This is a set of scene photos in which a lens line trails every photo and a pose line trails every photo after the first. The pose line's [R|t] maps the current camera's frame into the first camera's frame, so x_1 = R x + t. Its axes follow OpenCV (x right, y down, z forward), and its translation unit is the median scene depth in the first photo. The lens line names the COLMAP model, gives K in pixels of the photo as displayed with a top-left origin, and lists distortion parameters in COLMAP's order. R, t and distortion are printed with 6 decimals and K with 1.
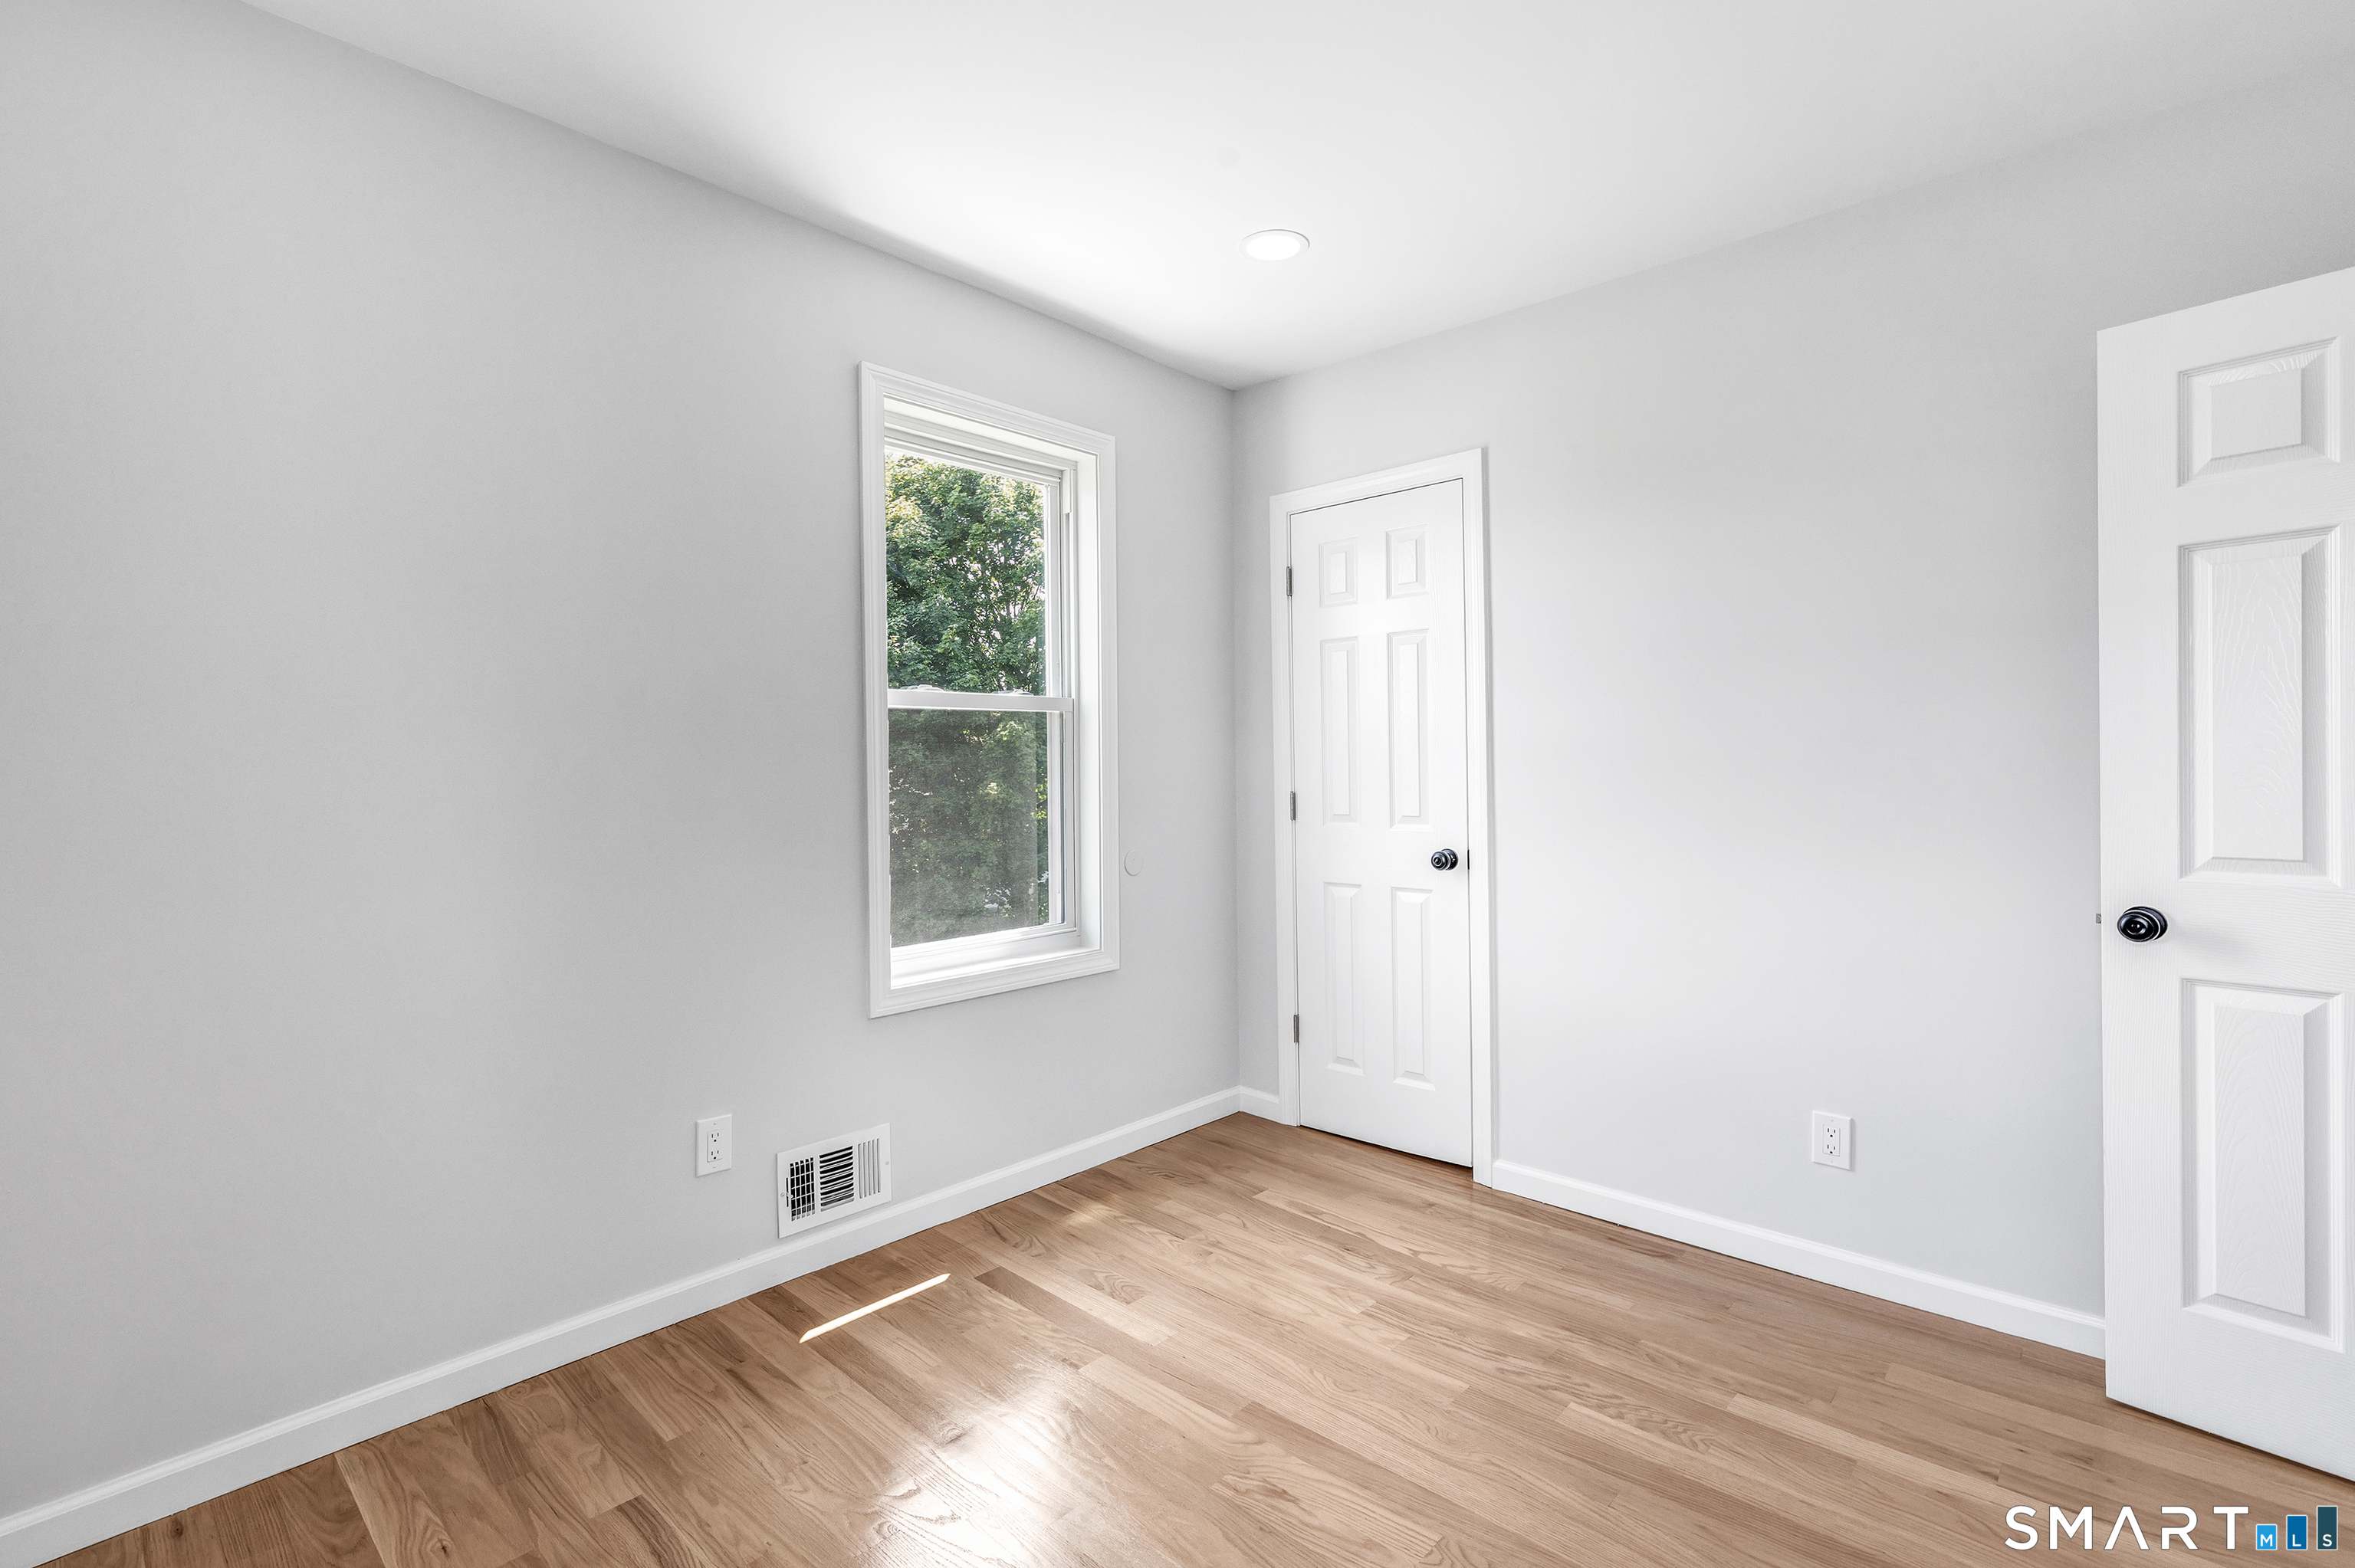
lens RADIAL K [[1064.9, 0, 1158.0], [0, 1064.9, 805.8], [0, 0, 1]] dist [0.025617, 0.000385]
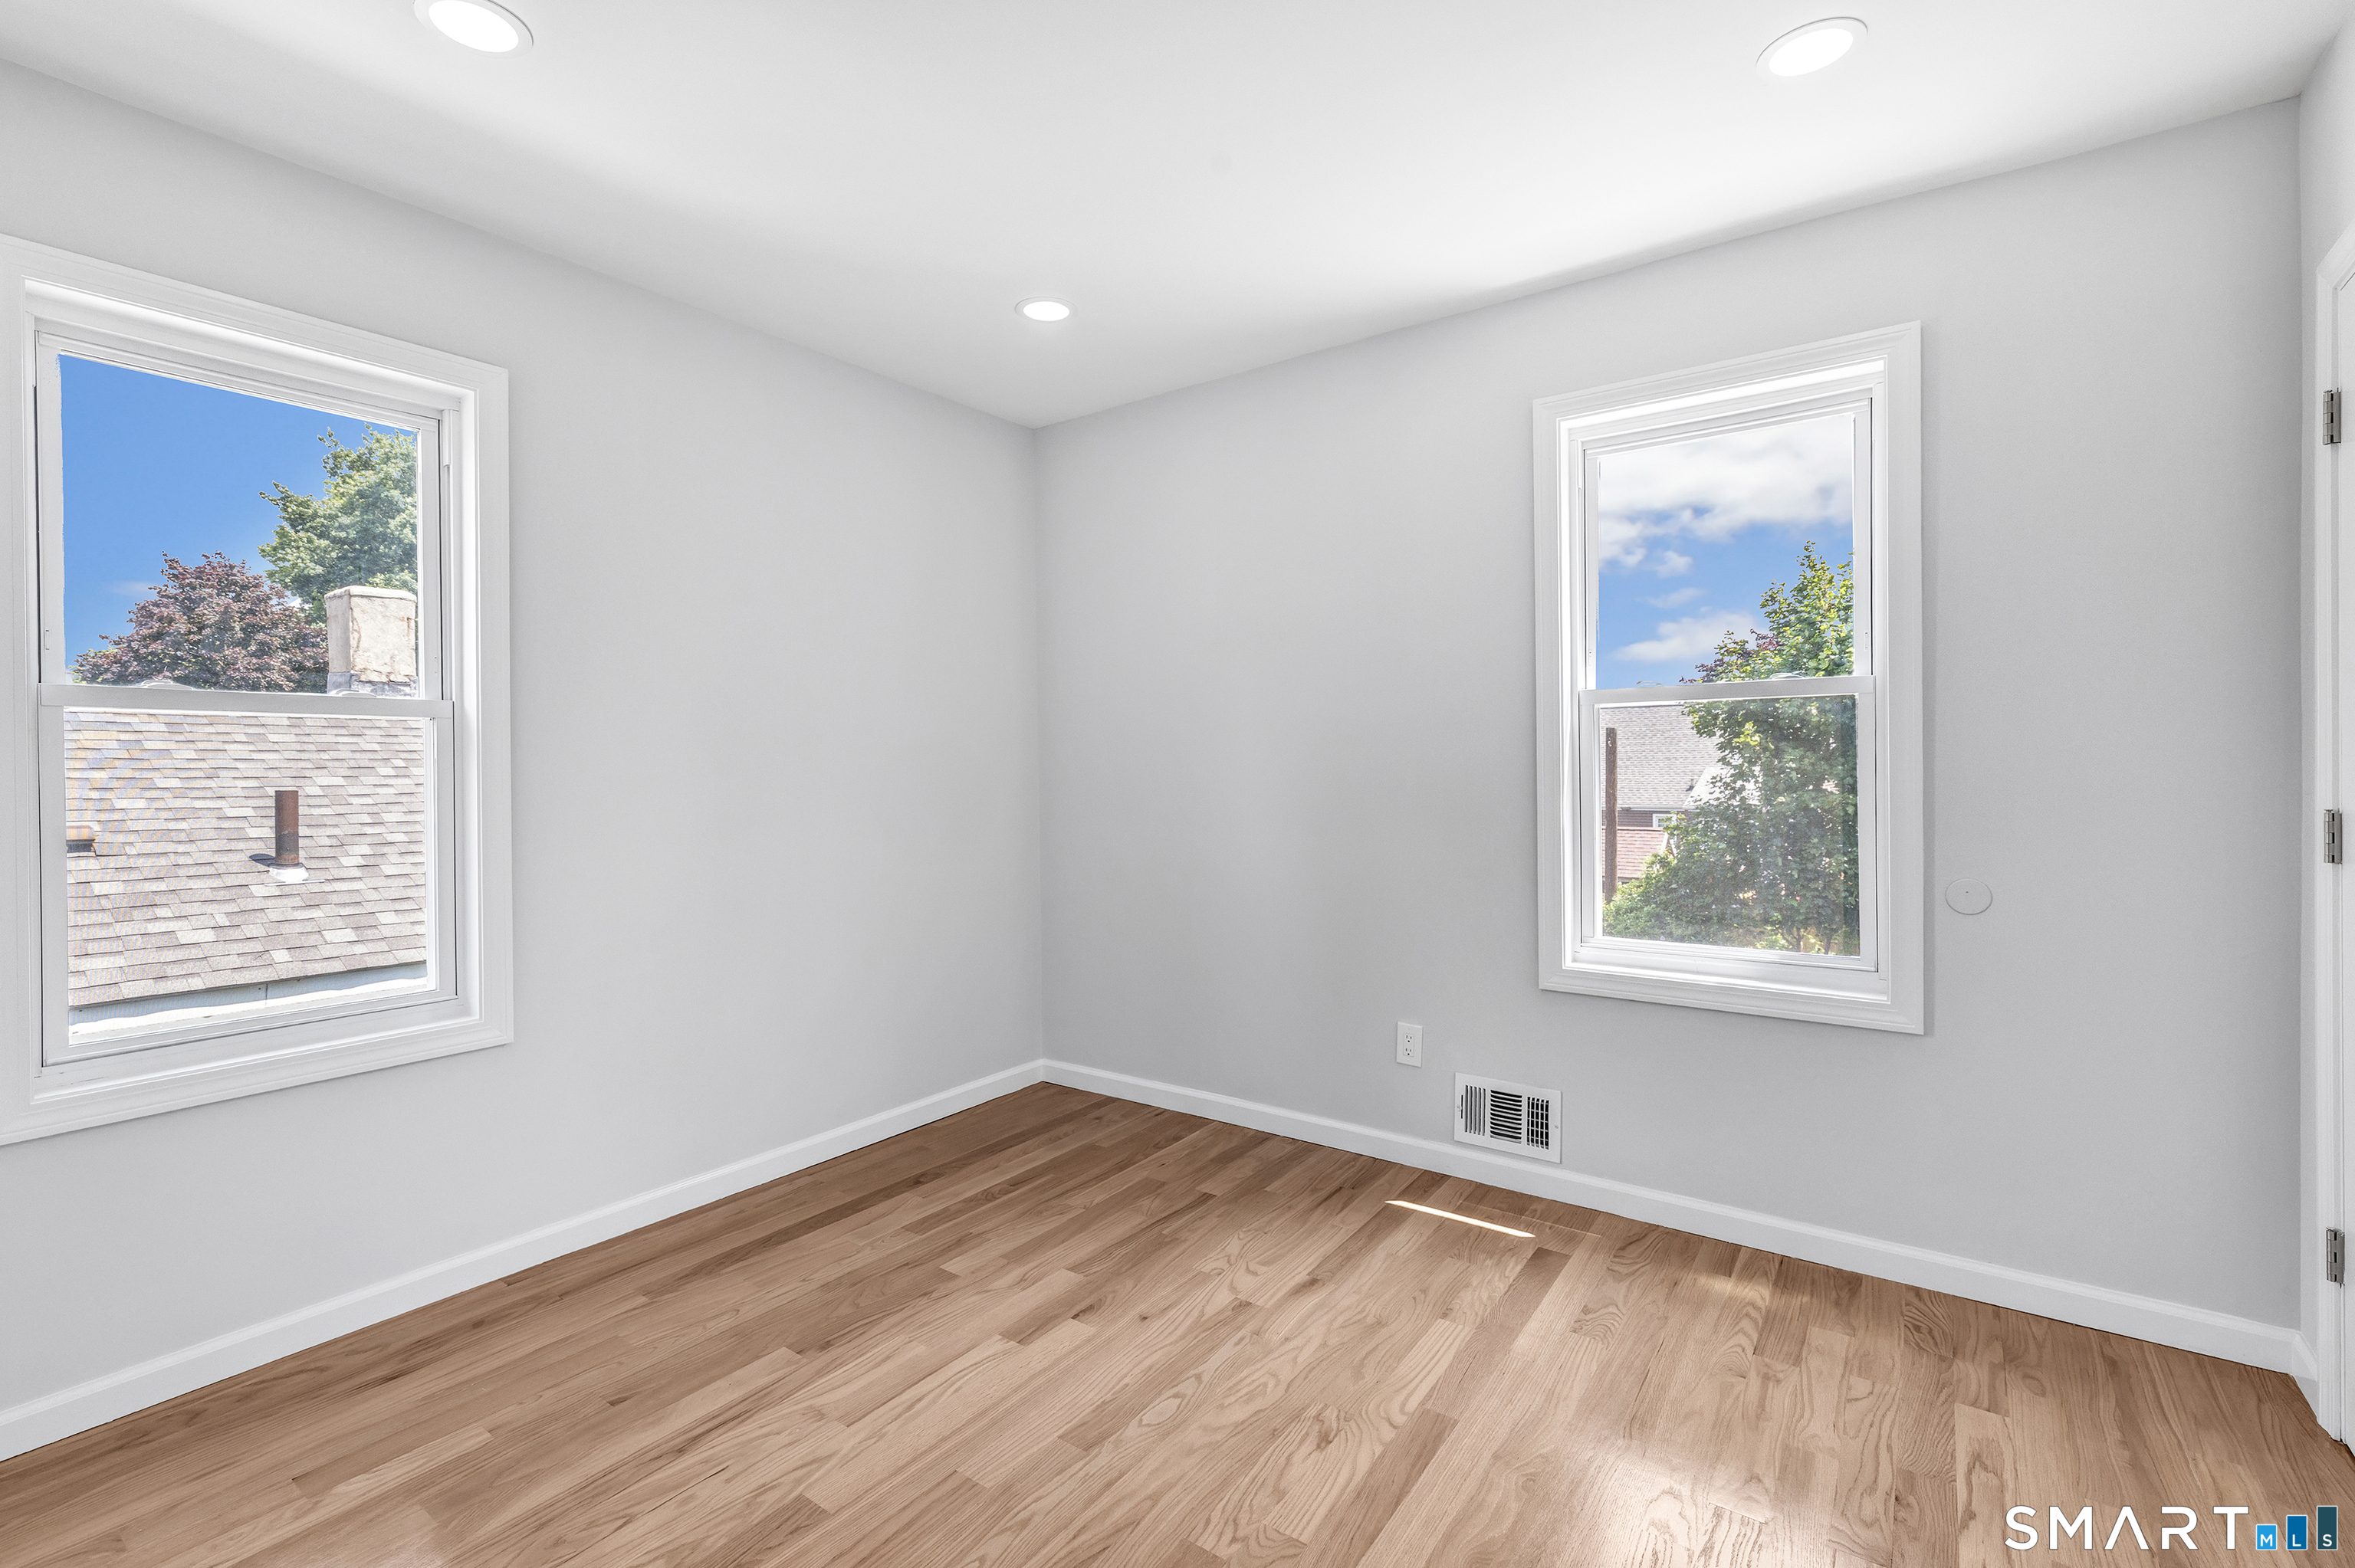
lens RADIAL K [[1064.9, 0, 1182.0], [0, 1064.9, 767.6], [0, 0, 1]] dist [0.025617, 0.000385]
pose [[0.148397, 0.009735, -0.988880, 0.823933], [-0.029155, 0.999560, 0.005465, -0.030071], [0.988498, 0.028020, 0.148615, 0.479228]]
